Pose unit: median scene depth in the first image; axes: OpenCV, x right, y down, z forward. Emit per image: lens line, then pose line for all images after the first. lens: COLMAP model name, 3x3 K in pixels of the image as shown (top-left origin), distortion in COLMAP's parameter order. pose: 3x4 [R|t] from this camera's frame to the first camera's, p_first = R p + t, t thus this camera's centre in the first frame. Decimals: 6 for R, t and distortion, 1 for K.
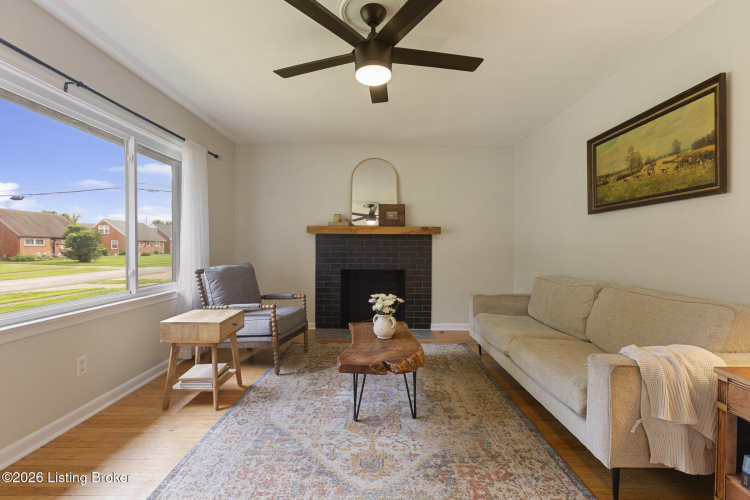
lens RADIAL K [[338.4, 0, 376.3], [0, 338.4, 250.7], [0, 0, 1]] dist [-0.001919, -0.000556]
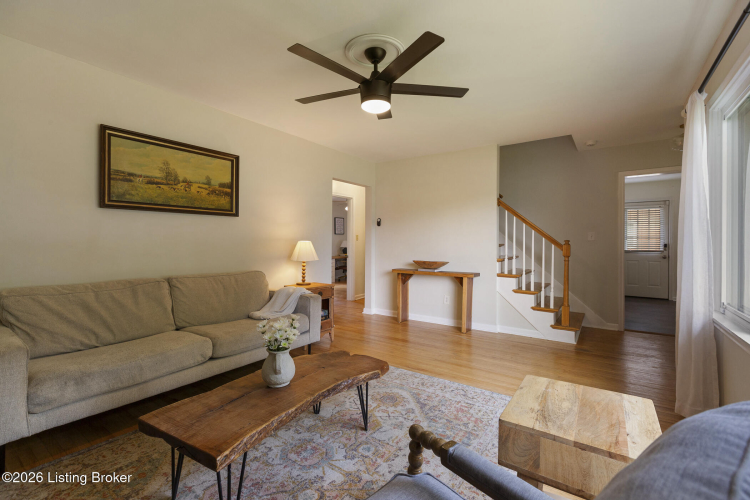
lens RADIAL K [[335.0, 0, 376.0], [0, 335.0, 242.2], [0, 0, 1]] dist [-0.000784, 0.000126]
pose [[-0.816481, -0.006614, 0.577335, -0.583092], [-0.000460, 0.999942, 0.010805, -0.033172], [-0.577372, 0.008557, -0.816436, 1.630497]]
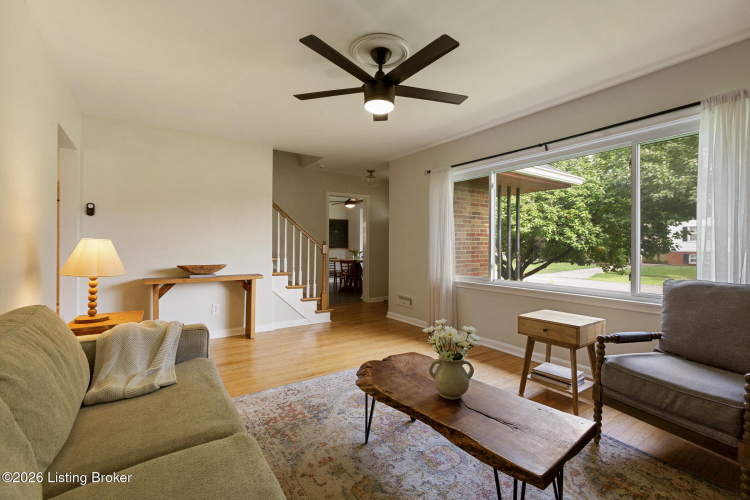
lens RADIAL K [[335.0, 0, 376.0], [0, 335.0, 242.2], [0, 0, 1]] dist [-0.000784, 0.000126]
pose [[-0.824240, -0.012647, -0.566100, 0.558983], [-0.016320, 0.999866, 0.001423, -0.025367], [0.566006, 0.010412, -0.824335, 1.633582]]
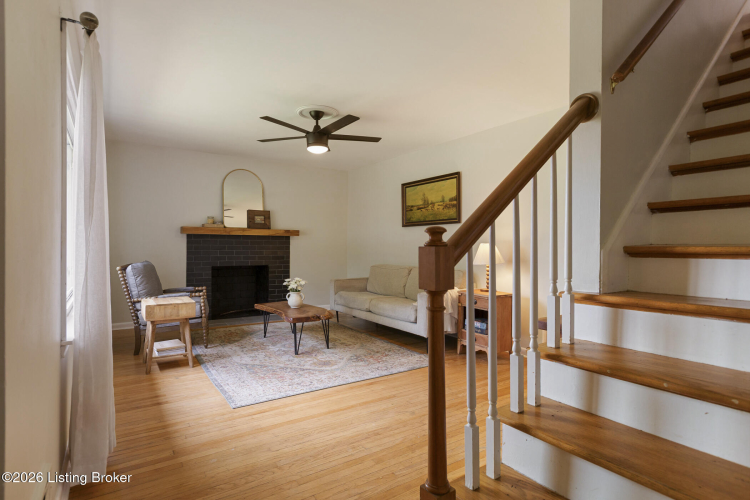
lens RADIAL K [[392.6, 0, 375.0], [0, 392.6, 250.0], [0, 0, 1]] dist [0.000809, 0.000097]
pose [[0.830540, -0.005355, 0.556934, -0.733984], [0.005334, 0.999984, 0.001660, 0.004676], [-0.556934, 0.001592, 0.830555, -0.705457]]
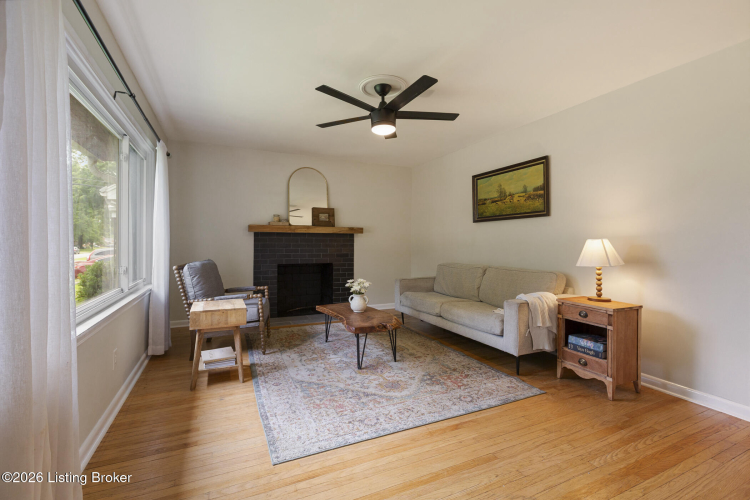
lens RADIAL K [[335.0, 0, 376.0], [0, 335.0, 242.2], [0, 0, 1]] dist [-0.000784, 0.000126]
pose [[0.906250, -0.000416, 0.422743, -0.542210], [0.006827, 0.999884, -0.013651, 0.000918], [-0.422688, 0.015257, 0.906147, -0.264434]]
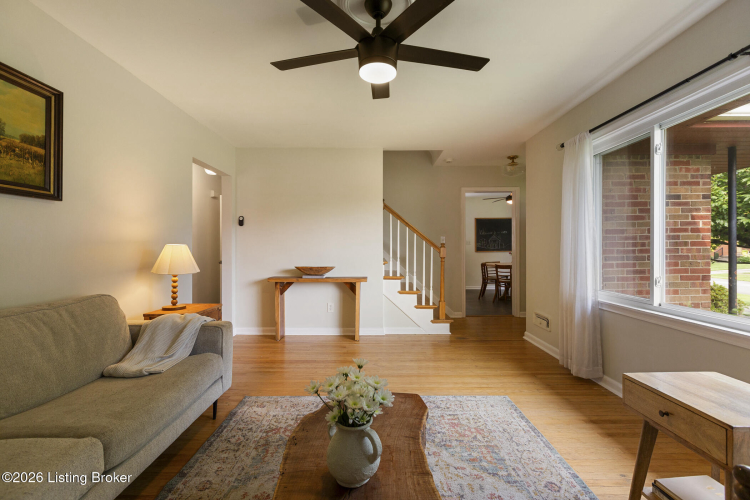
lens RADIAL K [[335.8, 0, 375.4], [0, 335.8, 245.9], [0, 0, 1]] dist [0.000696, -0.000018]
pose [[-0.999996, -0.002763, 0.000231, -0.002926], [-0.002760, 0.999941, 0.010533, -0.029093], [-0.000260, 0.010532, -0.999945, 1.604672]]
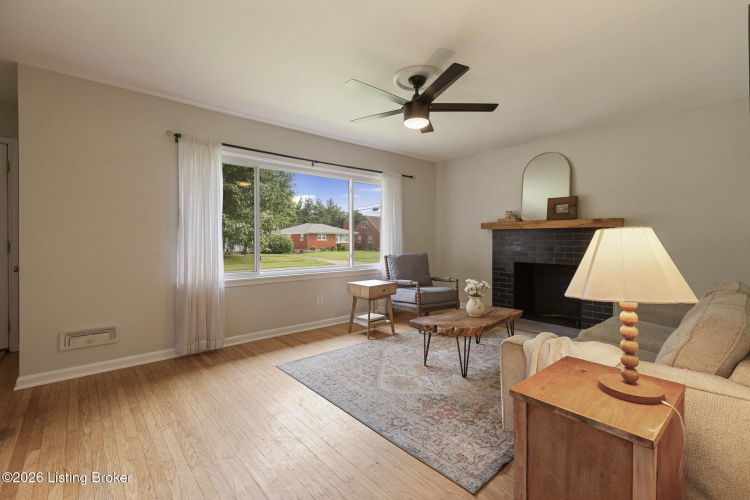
lens RADIAL K [[335.0, 0, 376.0], [0, 335.0, 242.2], [0, 0, 1]] dist [-0.000784, 0.000126]
pose [[0.666257, 0.003578, -0.745714, 0.777023], [-0.009367, 0.999950, -0.003570, 0.001390], [0.745664, 0.009364, 0.666257, -0.072832]]
